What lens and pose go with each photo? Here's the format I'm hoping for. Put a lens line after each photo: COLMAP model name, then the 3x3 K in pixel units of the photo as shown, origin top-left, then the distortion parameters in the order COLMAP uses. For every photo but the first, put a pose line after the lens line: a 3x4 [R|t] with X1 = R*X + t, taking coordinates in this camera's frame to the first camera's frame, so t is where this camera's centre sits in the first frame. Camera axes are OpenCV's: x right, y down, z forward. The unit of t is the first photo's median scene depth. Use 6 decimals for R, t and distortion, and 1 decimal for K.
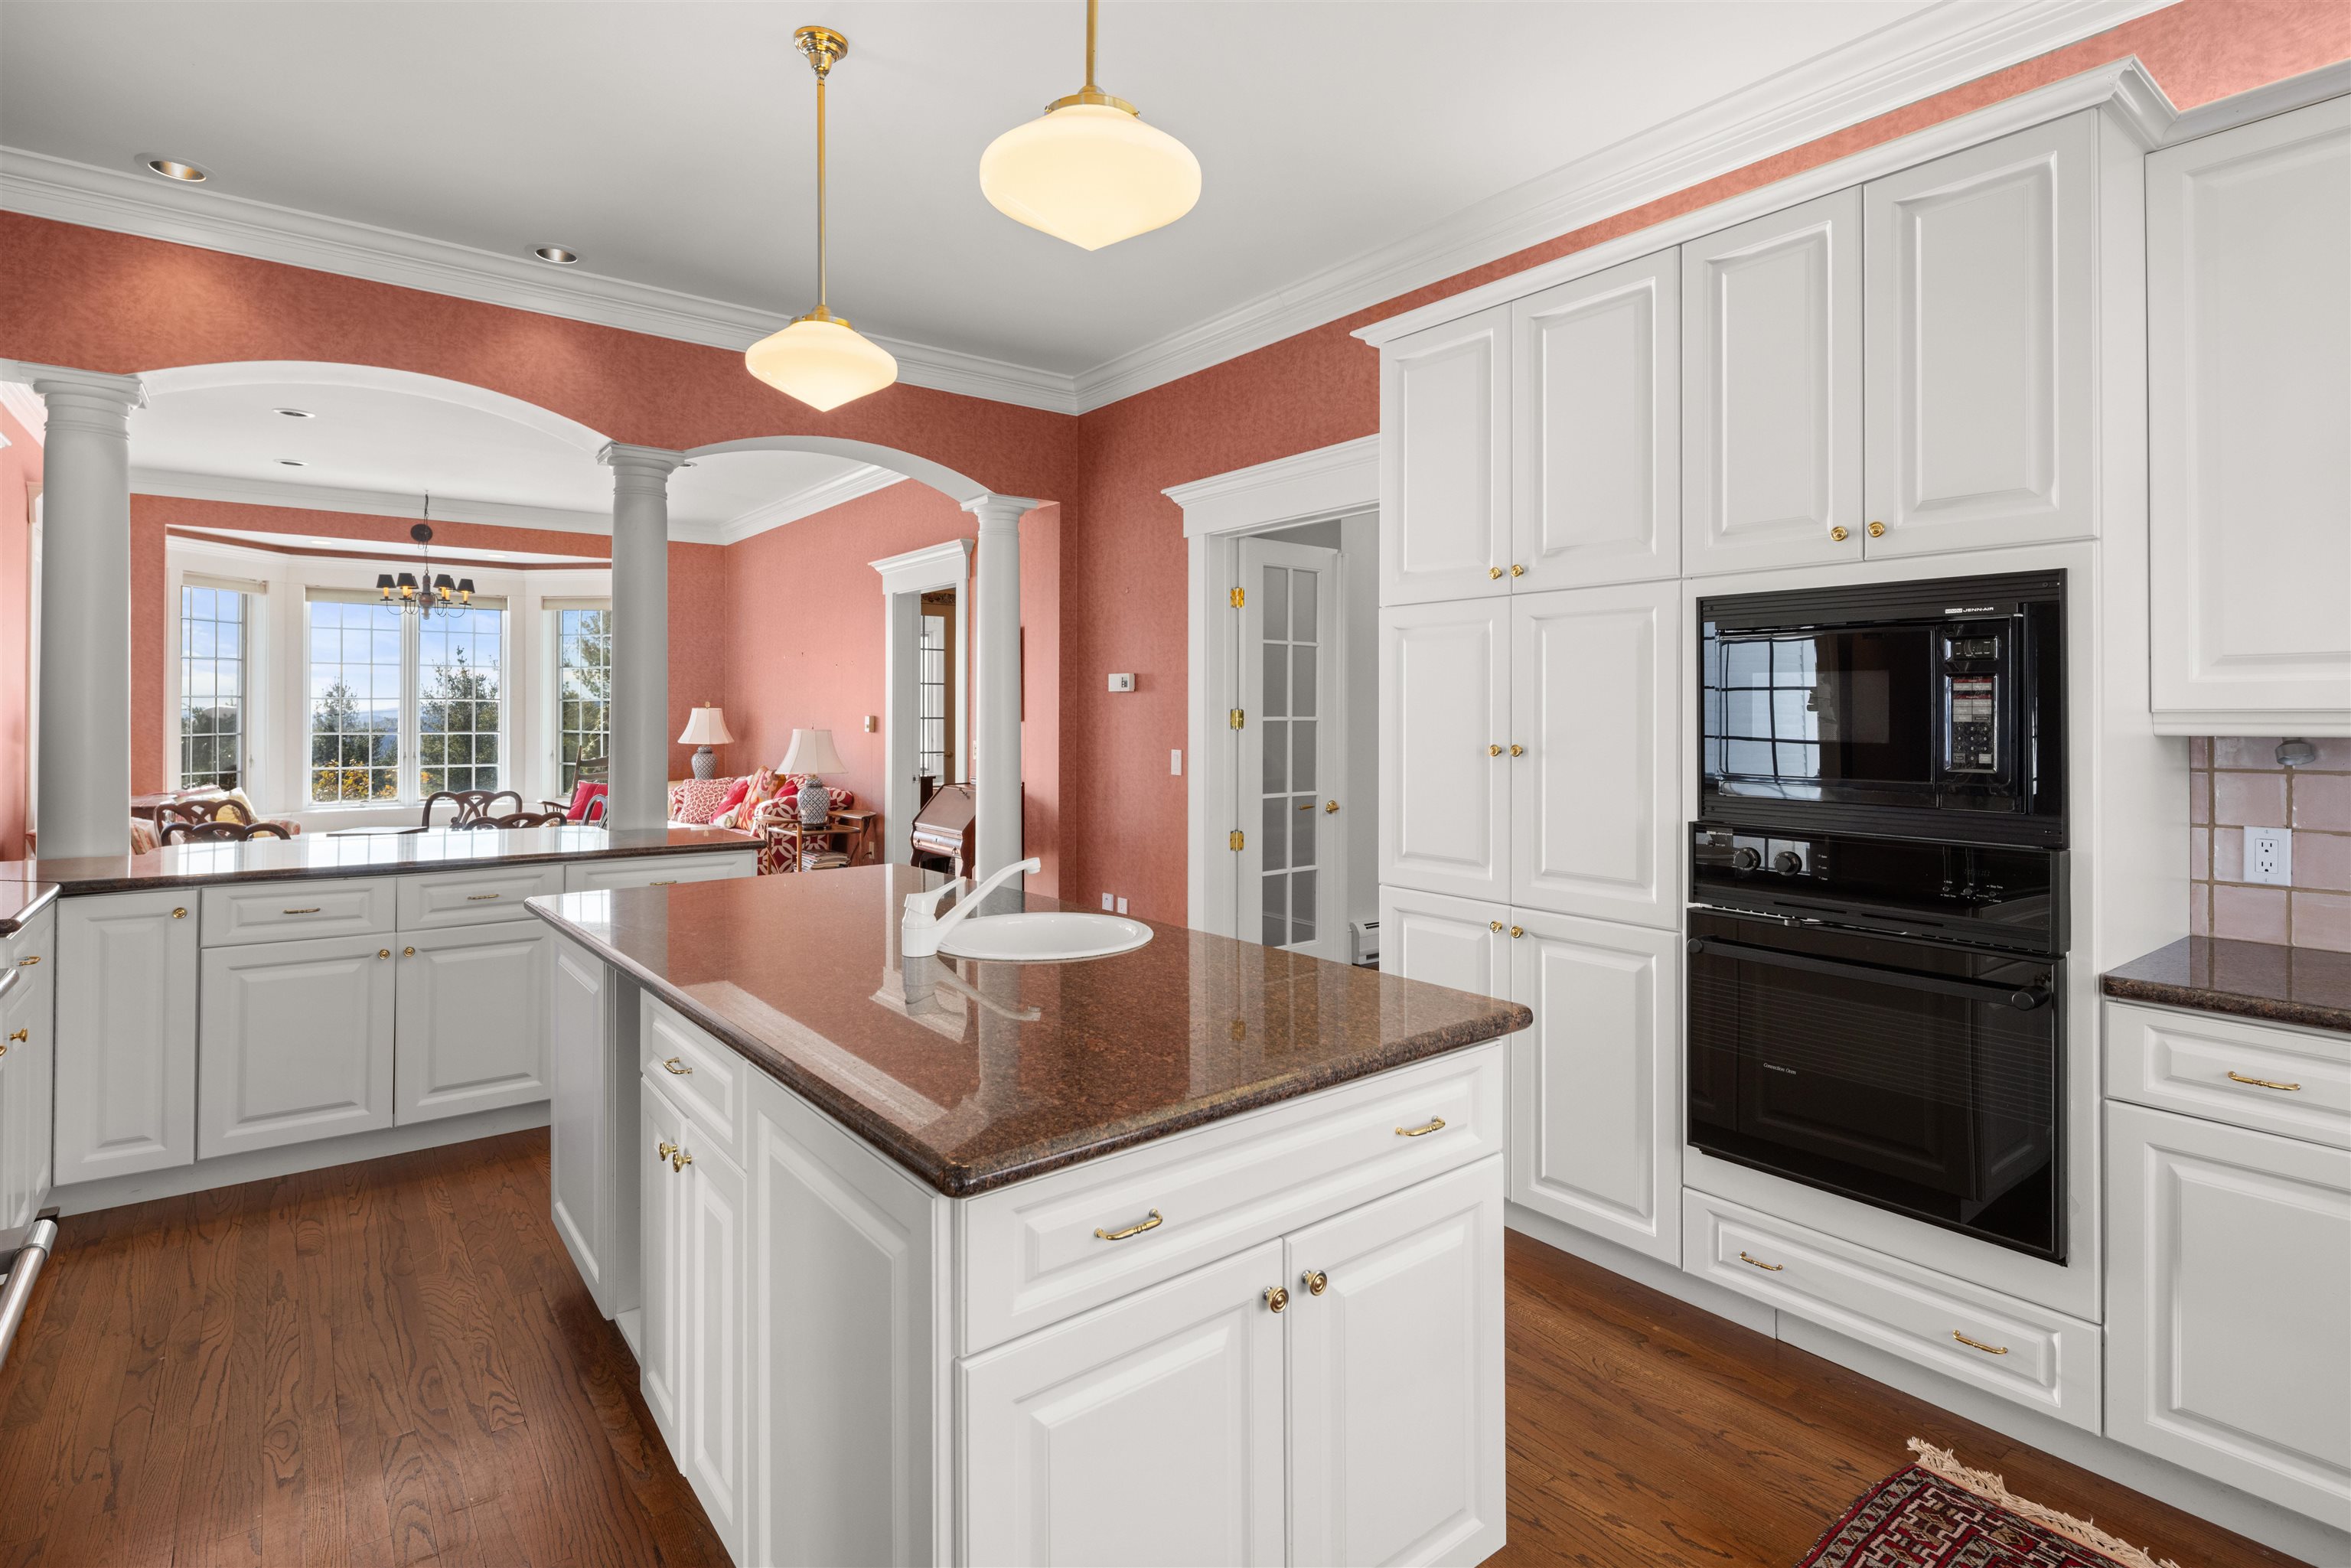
lens RADIAL K [[1152.6, 0, 1175.5], [0, 1152.6, 784.0], [0, 0, 1]] dist [0.024059, -0.000023]
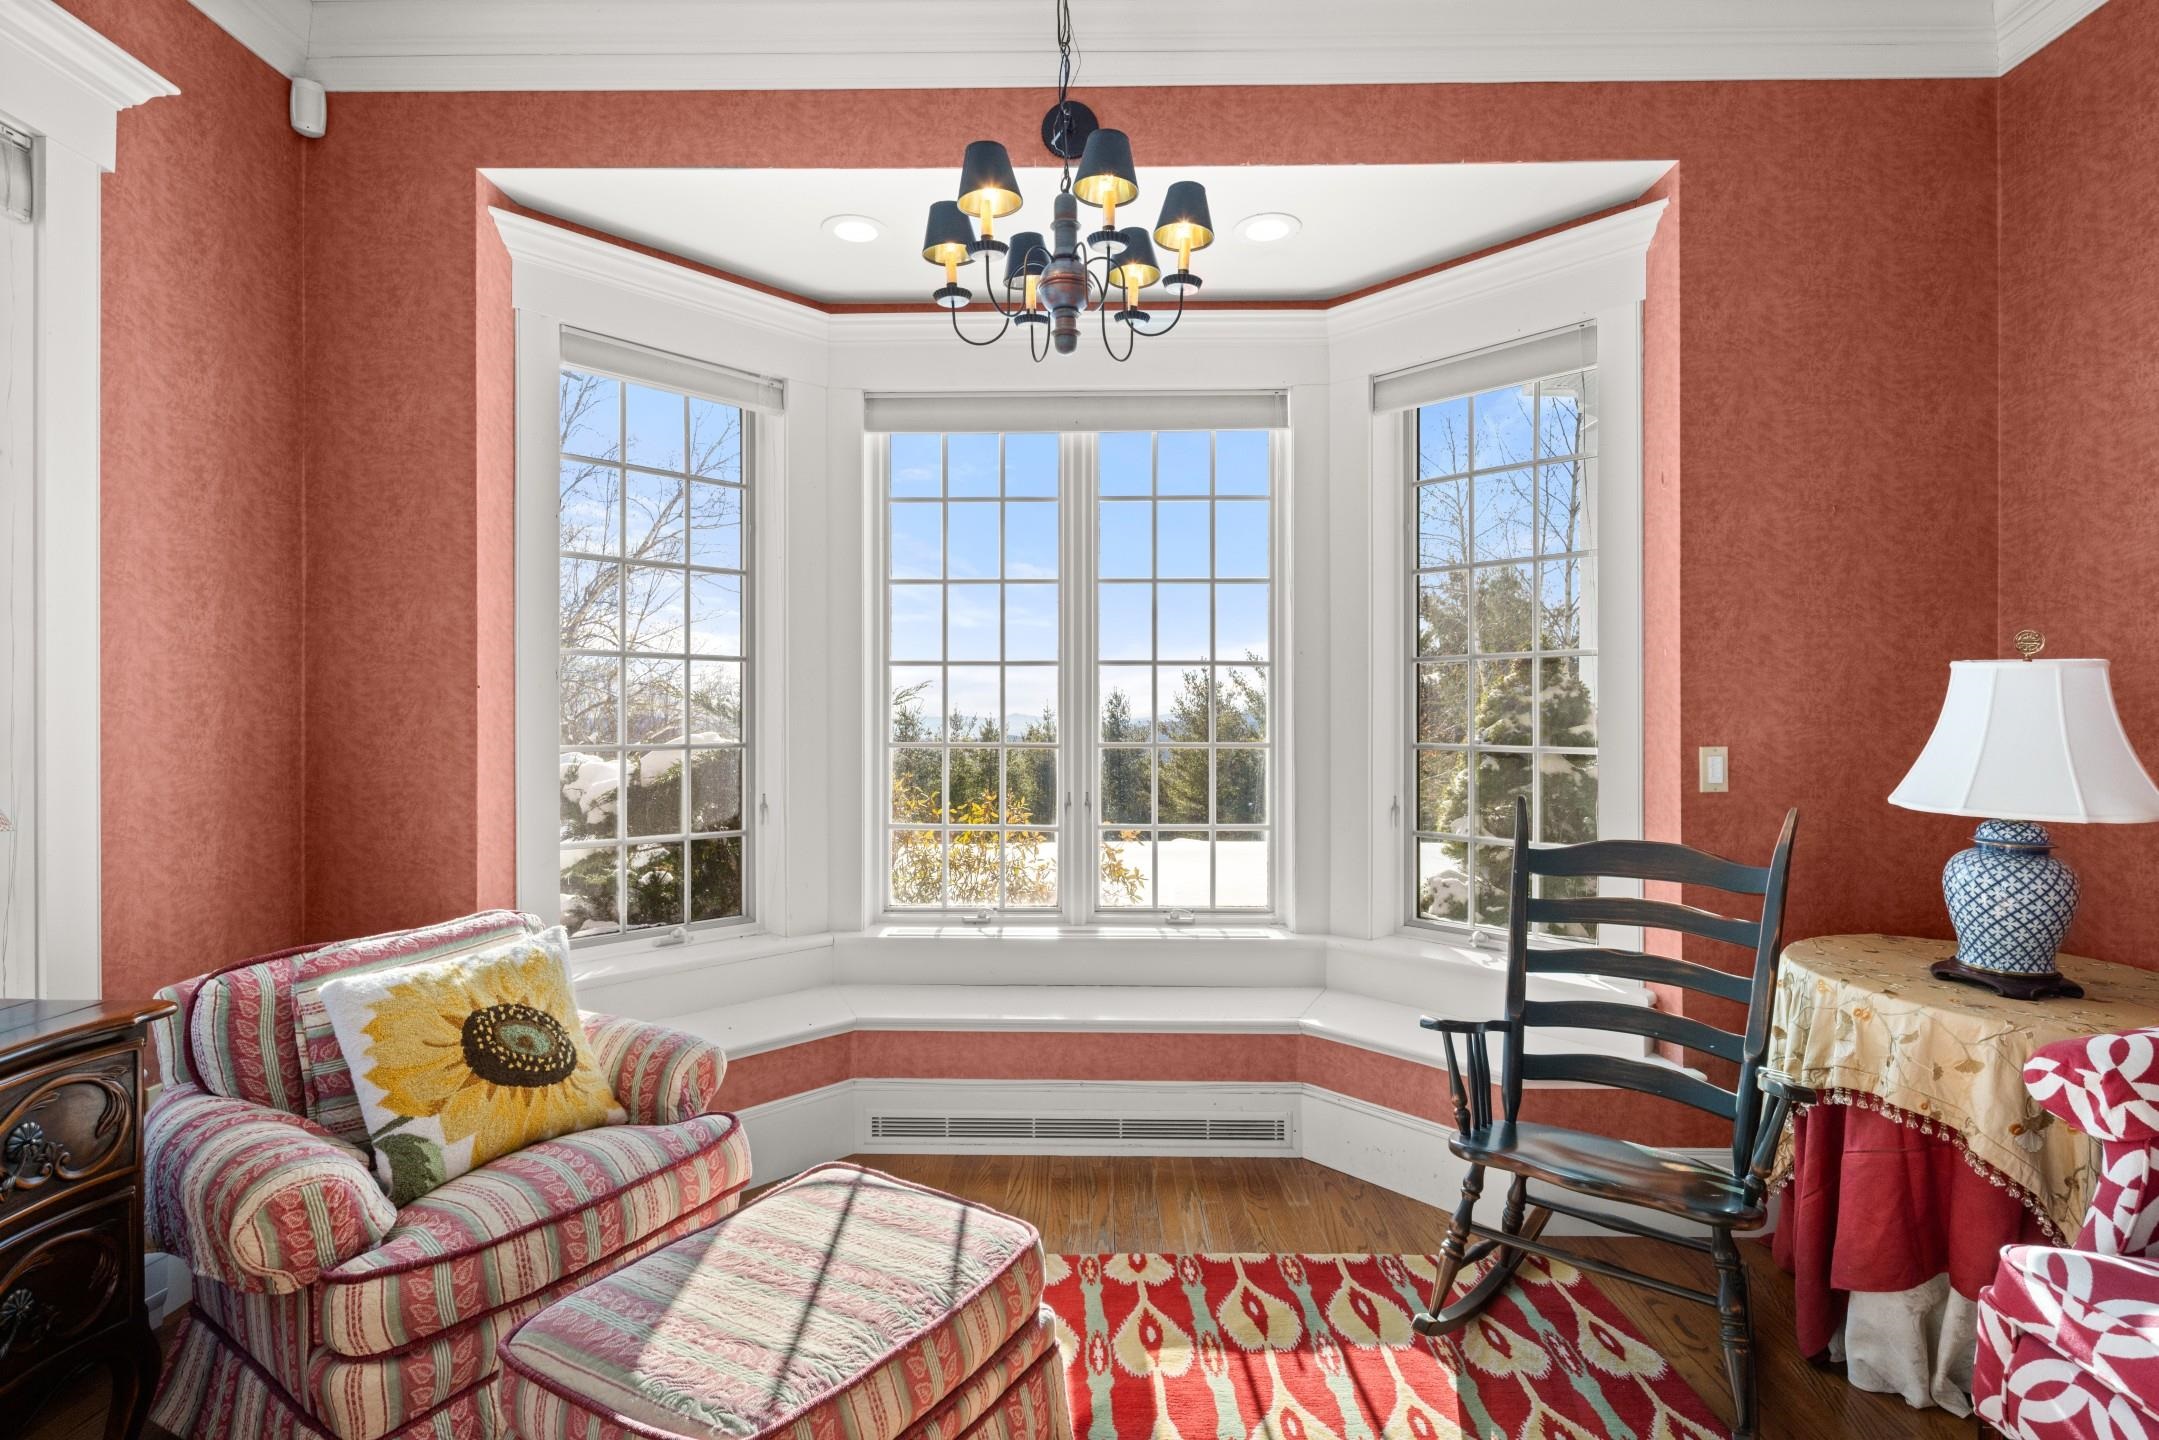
lens RADIAL K [[1058.5, 0, 1079.5], [0, 1058.5, 720.0], [0, 0, 1]] dist [0.024059, -0.000023]
pose [[0.770884, 0.003140, -0.636968, -0.417185], [-0.035514, 0.998644, -0.038059, -0.038697], [0.635985, 0.051960, 0.769950, 0.715318]]
